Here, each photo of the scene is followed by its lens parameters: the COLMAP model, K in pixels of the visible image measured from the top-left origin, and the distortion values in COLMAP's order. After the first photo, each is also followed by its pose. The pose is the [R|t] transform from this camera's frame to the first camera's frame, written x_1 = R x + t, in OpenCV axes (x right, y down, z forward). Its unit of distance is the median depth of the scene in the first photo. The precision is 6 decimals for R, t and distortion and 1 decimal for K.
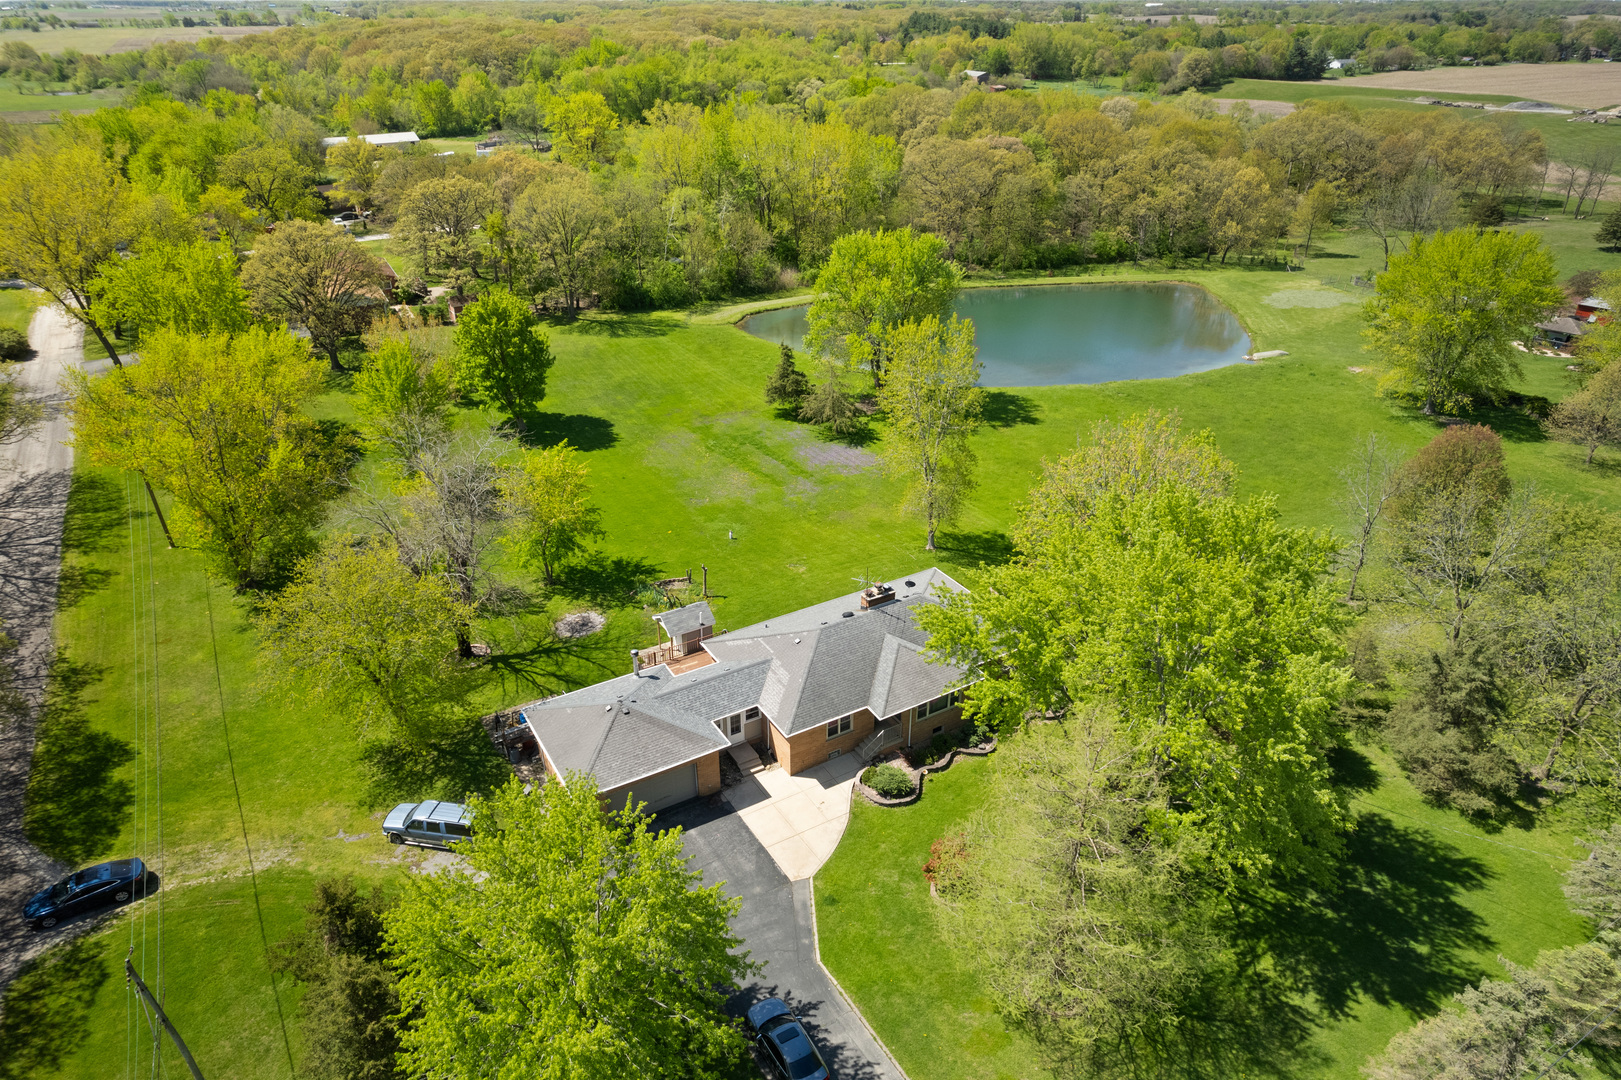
lens RADIAL K [[1031.2, 0, 810.5], [0, 1031.2, 540.0], [0, 0, 1]] dist [-0.076210, 0.061777]
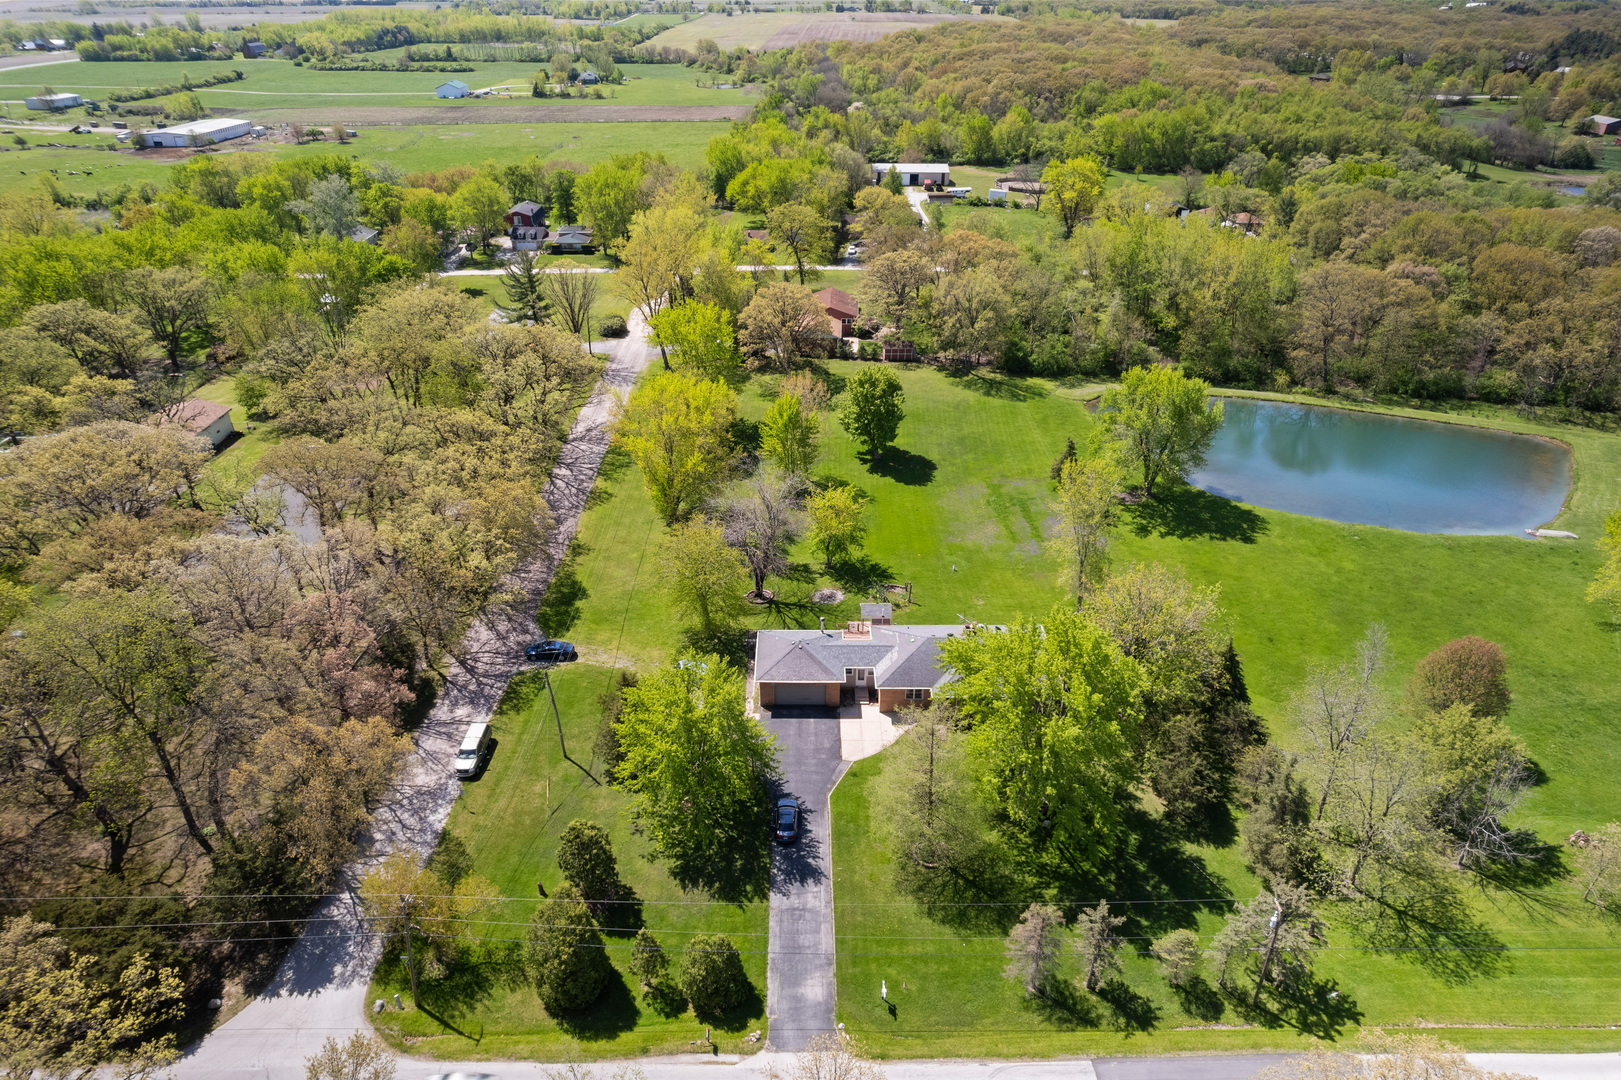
lens RADIAL K [[1031.2, 0, 810.5], [0, 1031.2, 540.0], [0, 0, 1]] dist [-0.076210, 0.061777]
pose [[0.859469, 0.251665, -0.444946, 0.413279], [-0.243726, 0.966856, 0.076075, -0.110754], [0.449344, 0.043061, 0.892320, -0.435450]]
